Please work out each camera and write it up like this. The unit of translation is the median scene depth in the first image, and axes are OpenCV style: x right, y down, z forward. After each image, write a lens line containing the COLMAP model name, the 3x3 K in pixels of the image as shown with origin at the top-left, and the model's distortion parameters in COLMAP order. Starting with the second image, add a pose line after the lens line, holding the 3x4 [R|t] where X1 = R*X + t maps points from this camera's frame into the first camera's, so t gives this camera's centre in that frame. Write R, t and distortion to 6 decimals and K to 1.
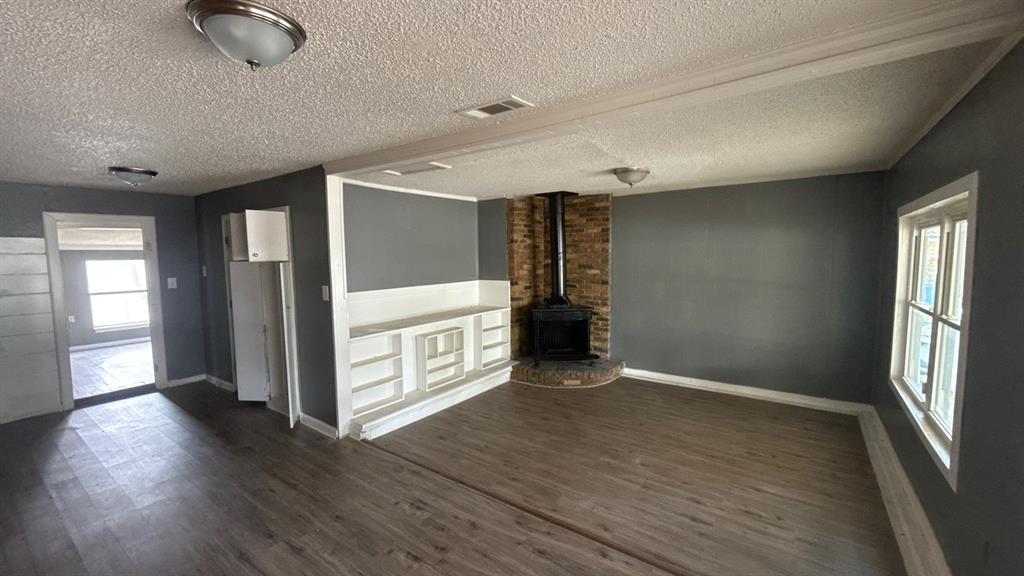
lens RADIAL K [[406.8, 0, 509.5], [0, 406.8, 289.3], [0, 0, 1]] dist [0.000712, 0.000074]
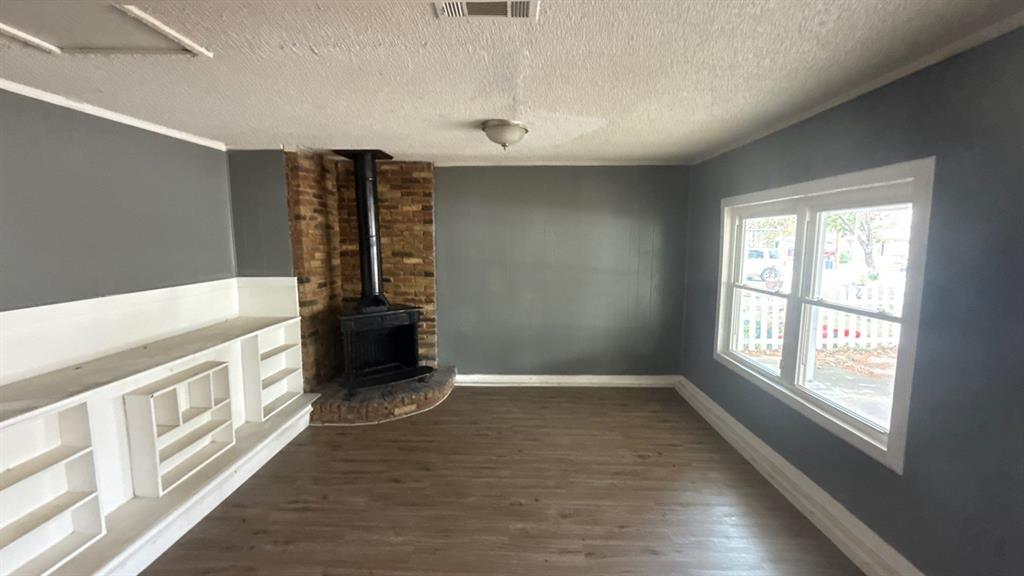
lens RADIAL K [[410.8, 0, 514.4], [0, 410.8, 287.6], [0, 0, 1]] dist [-0.000748, 0.000075]
pose [[0.820745, -0.056022, 0.568541, -0.090557], [0.039303, 0.998359, 0.041637, -0.017396], [-0.569941, -0.011828, 0.821601, 0.243598]]
